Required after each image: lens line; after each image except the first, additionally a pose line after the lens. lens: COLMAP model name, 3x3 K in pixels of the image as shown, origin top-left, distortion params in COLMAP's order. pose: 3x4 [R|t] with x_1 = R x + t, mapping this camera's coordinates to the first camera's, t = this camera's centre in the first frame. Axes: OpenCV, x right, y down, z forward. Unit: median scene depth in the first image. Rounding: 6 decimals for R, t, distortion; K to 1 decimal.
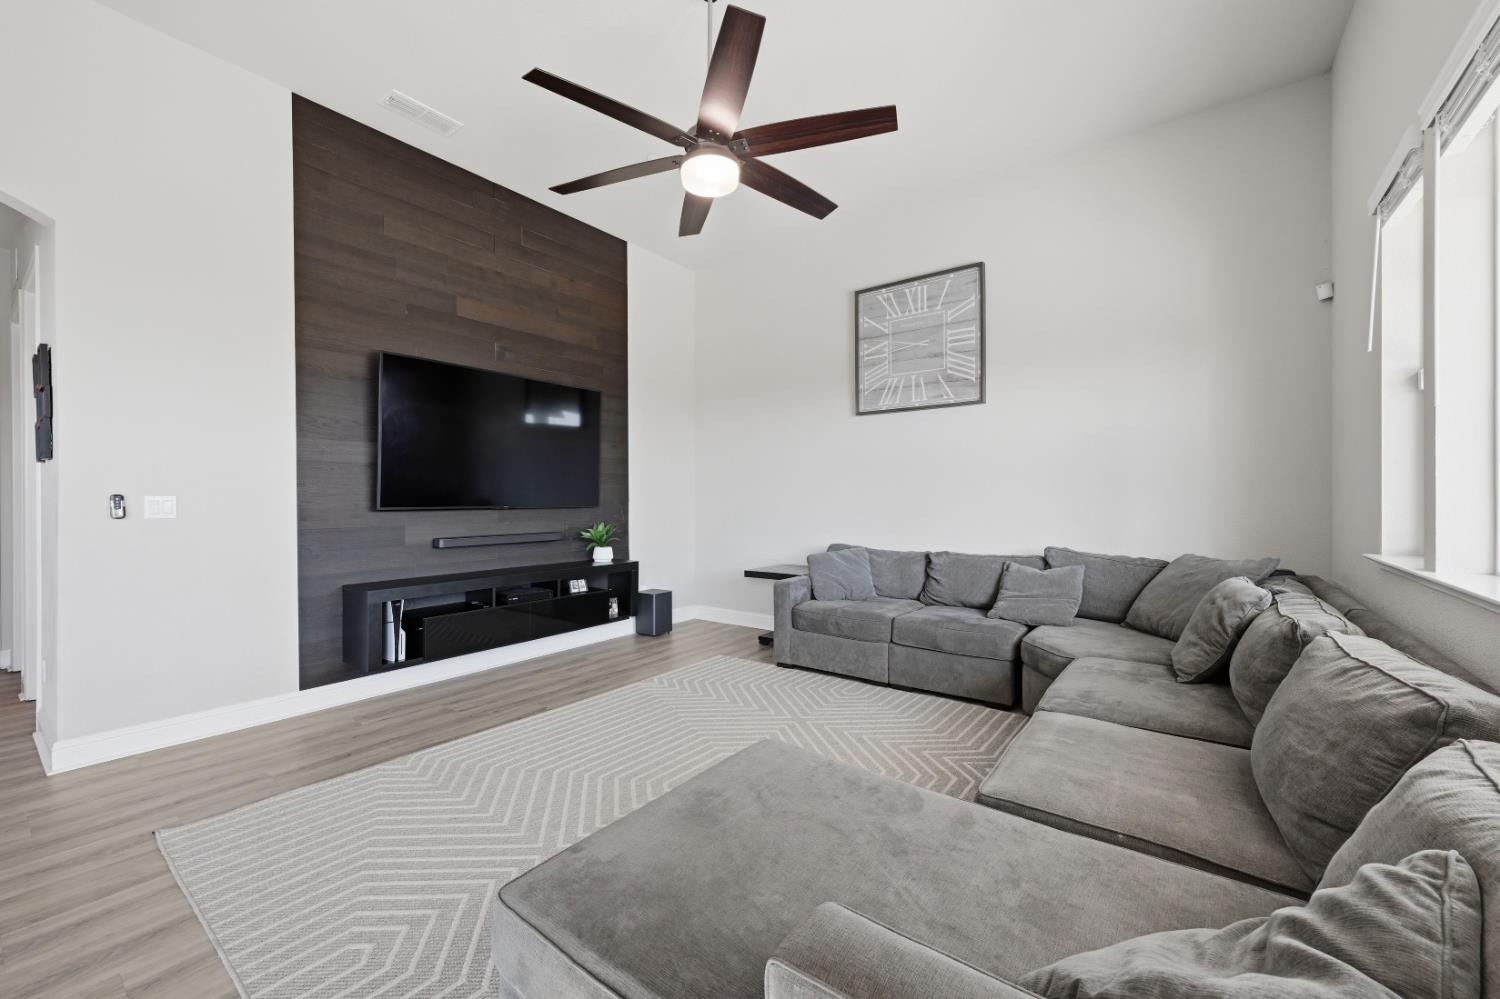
lens RADIAL K [[595.2, 0, 755.5], [0, 595.2, 499.1], [0, 0, 1]] dist [0.000891, -0.000171]
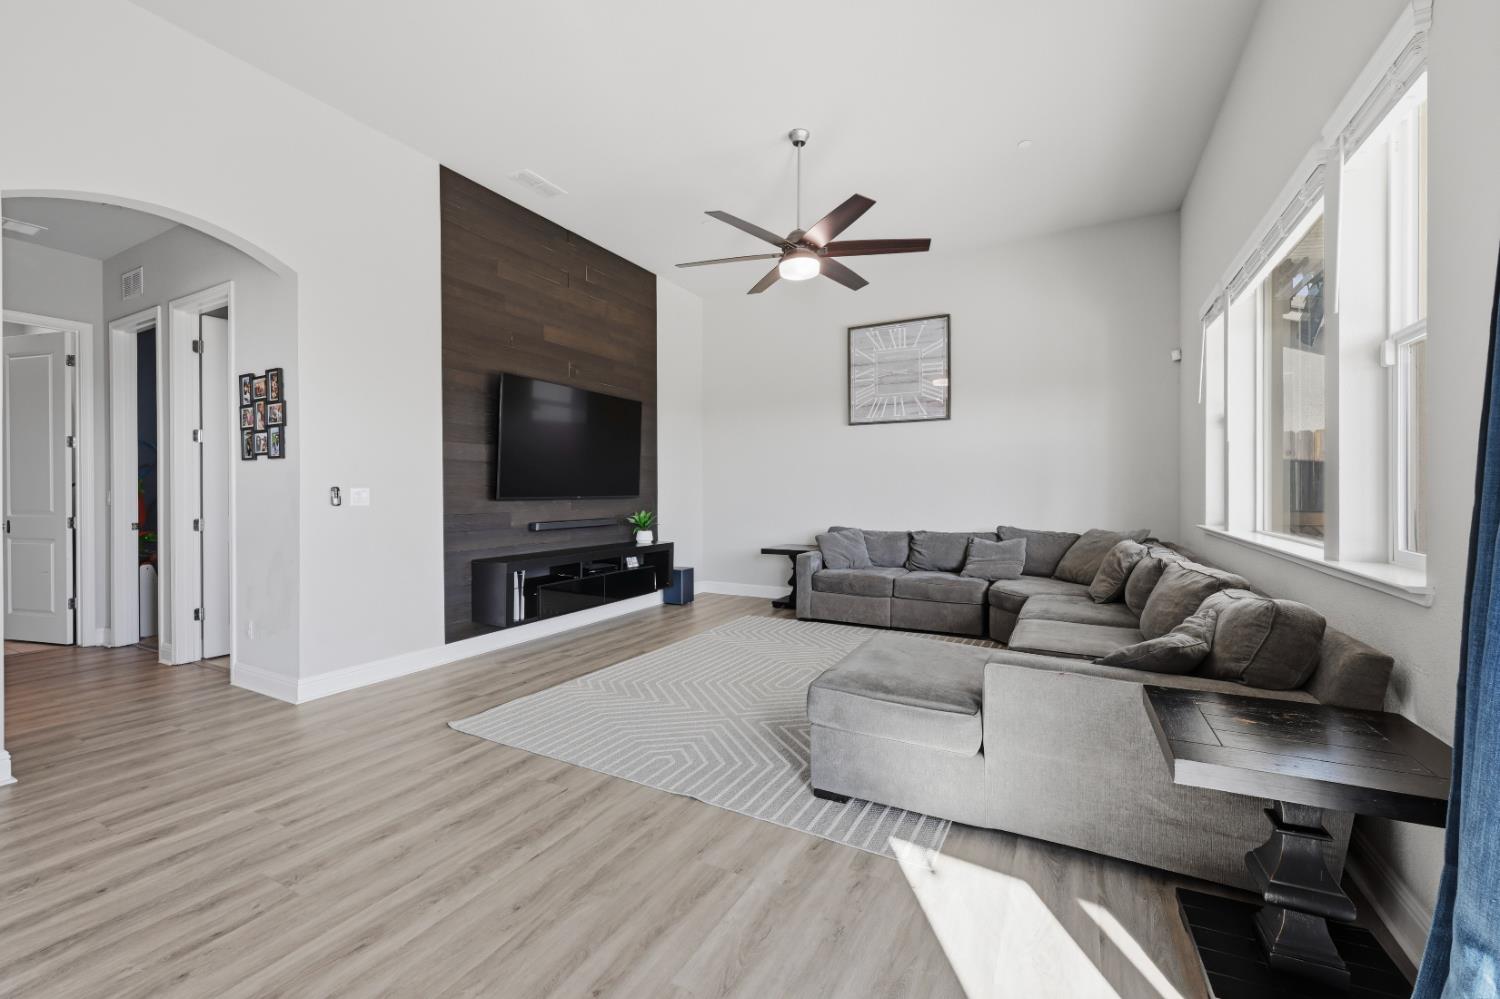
lens RADIAL K [[595.2, 0, 753.1], [0, 595.2, 491.5], [0, 0, 1]] dist [0.000891, -0.000171]
pose [[0.989828, 0.001277, 0.142263, -0.285402], [-0.001244, 0.999999, -0.000317, 0.001326], [-0.142264, 0.000137, 0.989829, -0.304514]]
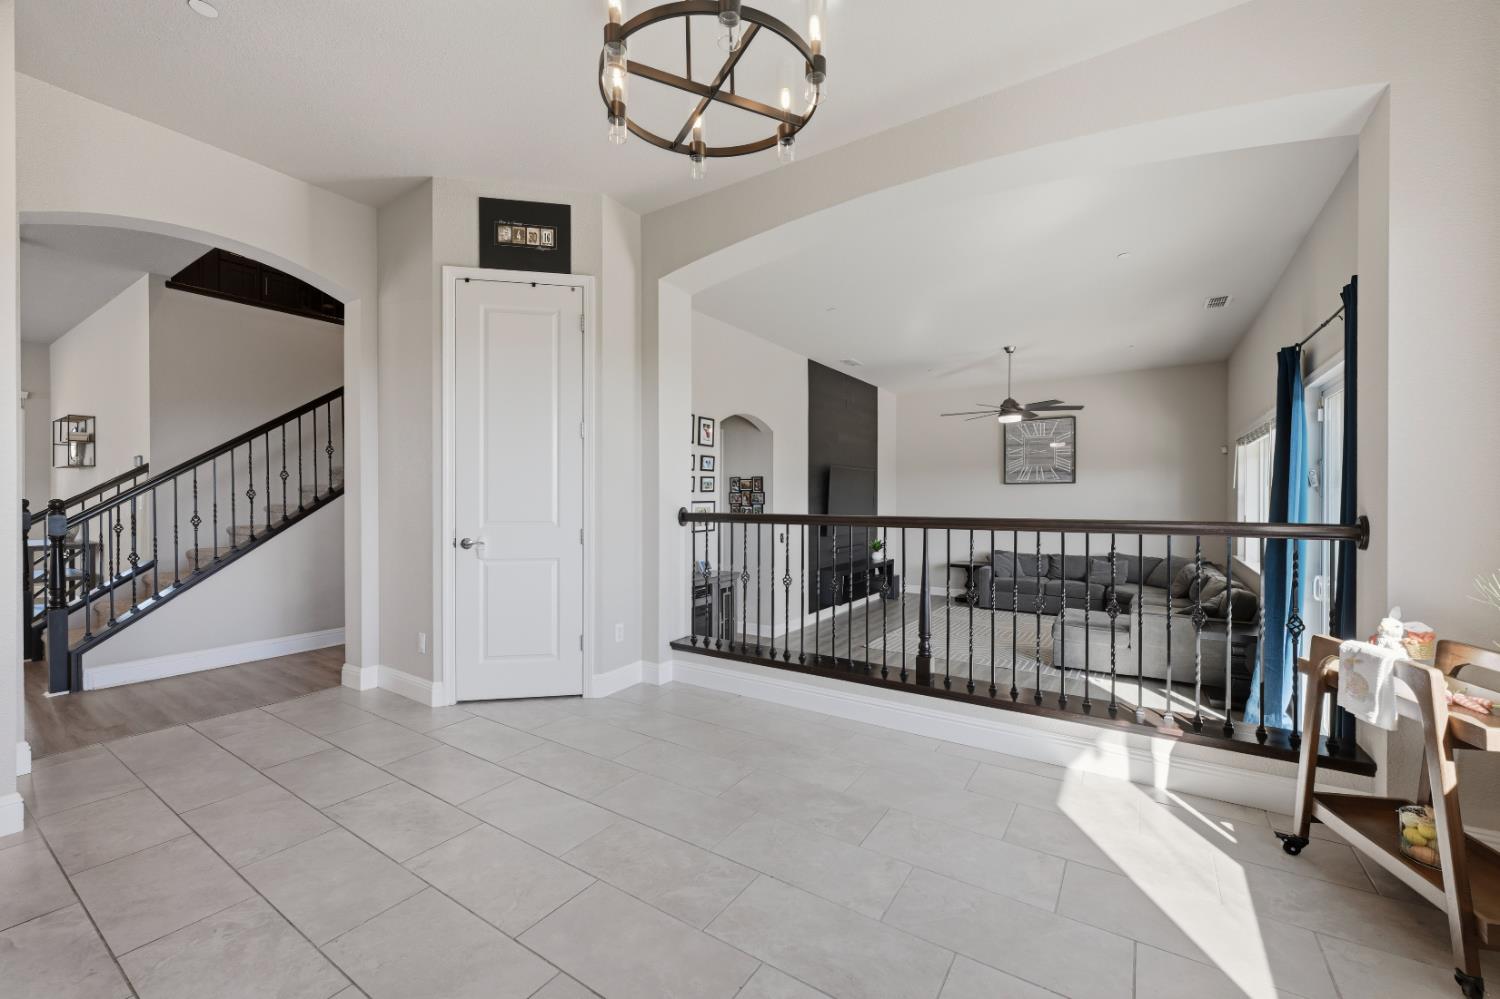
lens RADIAL K [[595.2, 0, 762.1], [0, 595.2, 504.1], [0, 0, 1]] dist [0.000891, -0.000171]
pose [[0.997607, 0.005091, 0.068957, -1.011126], [-0.005695, 0.999947, 0.008560, -0.117681], [-0.068910, -0.008932, 0.997583, -1.194356]]
